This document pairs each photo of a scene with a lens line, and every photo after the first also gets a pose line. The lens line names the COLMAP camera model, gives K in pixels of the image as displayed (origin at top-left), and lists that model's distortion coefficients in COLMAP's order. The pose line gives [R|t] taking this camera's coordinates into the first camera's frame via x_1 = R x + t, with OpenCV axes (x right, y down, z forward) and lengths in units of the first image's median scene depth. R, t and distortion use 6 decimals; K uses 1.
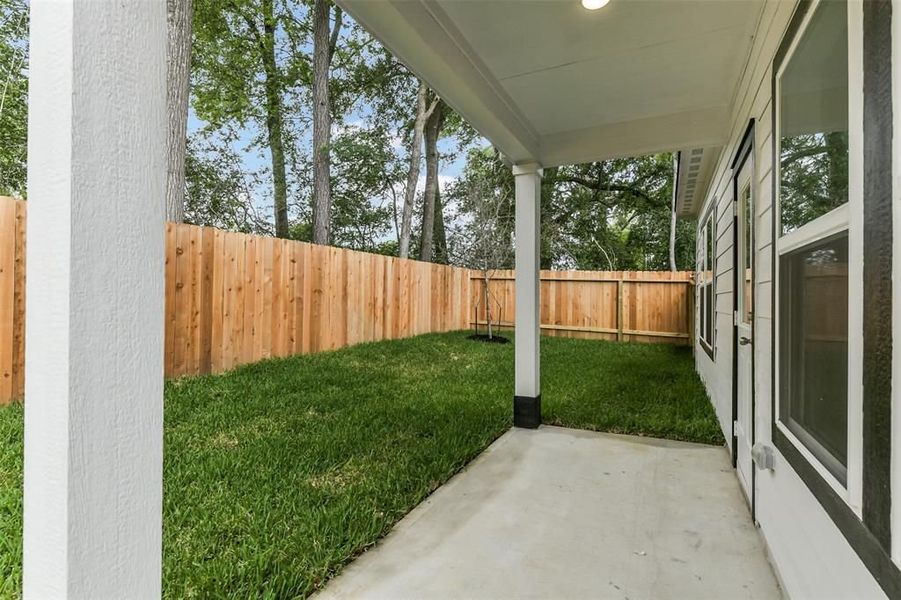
lens RADIAL K [[465.5, 0, 450.5], [0, 465.5, 300.0], [0, 0, 1]] dist [0.002714, 0.000035]
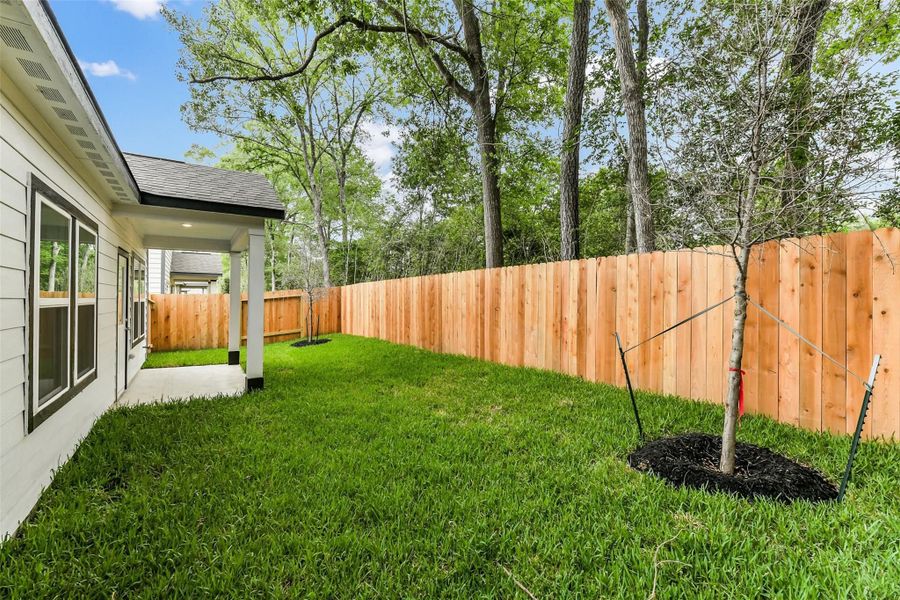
lens RADIAL K [[382.1, 0, 454.7], [0, 382.1, 299.2], [0, 0, 1]] dist [0.003439, -0.000053]
pose [[-0.510594, -0.014304, -0.859703, 0.519296], [-0.012978, 0.999876, -0.008929, -0.030262], [0.859724, 0.006599, -0.510717, 1.277946]]
